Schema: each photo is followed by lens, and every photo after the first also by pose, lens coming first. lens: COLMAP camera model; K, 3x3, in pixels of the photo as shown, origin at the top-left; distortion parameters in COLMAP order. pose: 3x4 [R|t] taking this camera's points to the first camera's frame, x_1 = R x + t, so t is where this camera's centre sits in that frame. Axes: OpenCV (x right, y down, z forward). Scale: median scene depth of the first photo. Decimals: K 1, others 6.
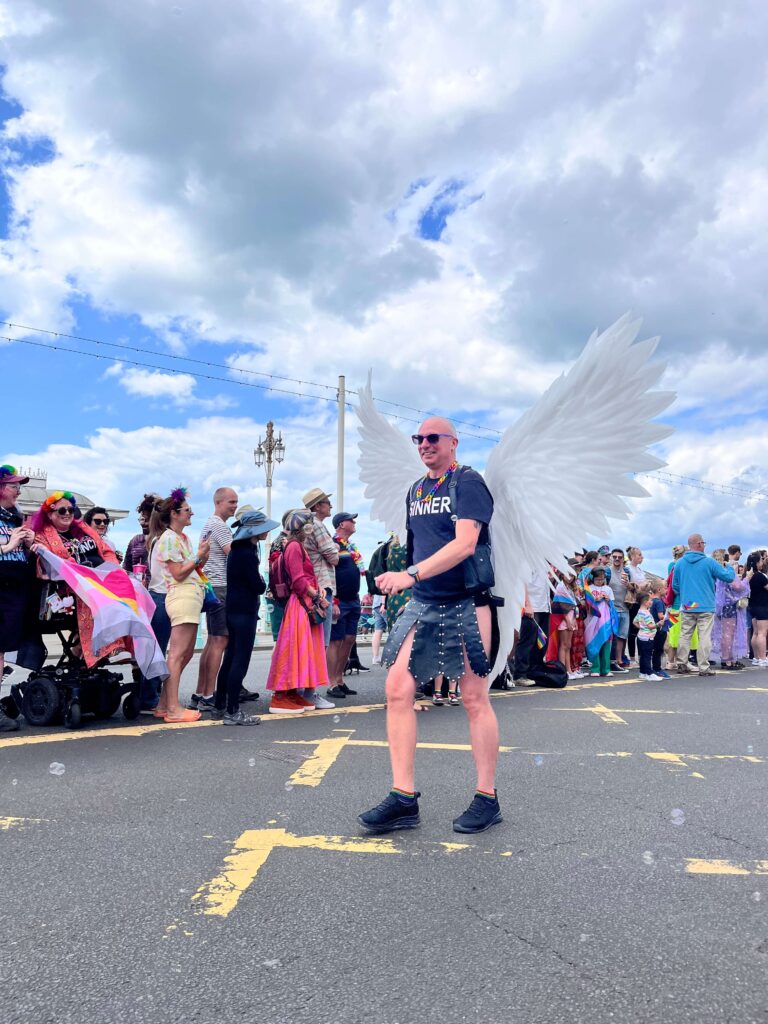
lens RADIAL K [[758.9, 0, 377.3], [0, 758.9, 519.2], [0, 0, 1]] dist [0.066782, -0.100020]
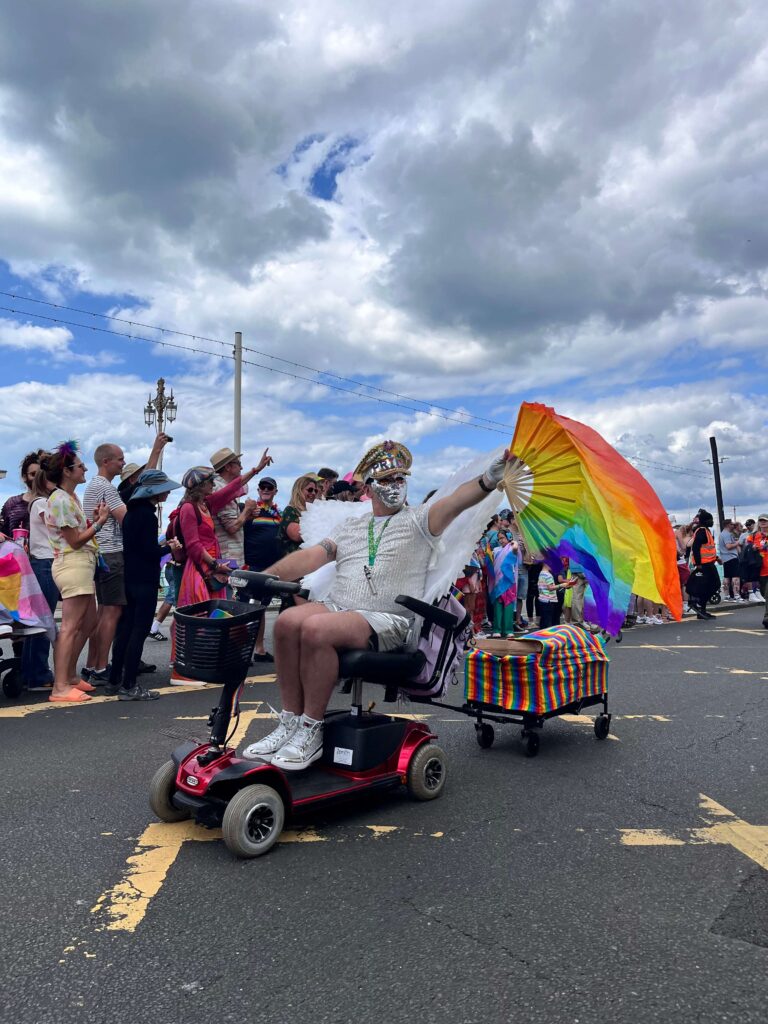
lens RADIAL K [[758.9, 0, 373.2], [0, 758.9, 517.5], [0, 0, 1]] dist [0.066782, -0.100020]
pose [[0.991222, -0.000640, 0.132208, -0.032869], [-0.005405, 0.998956, 0.045353, 0.005578], [-0.132099, -0.045670, 0.990184, 0.097041]]
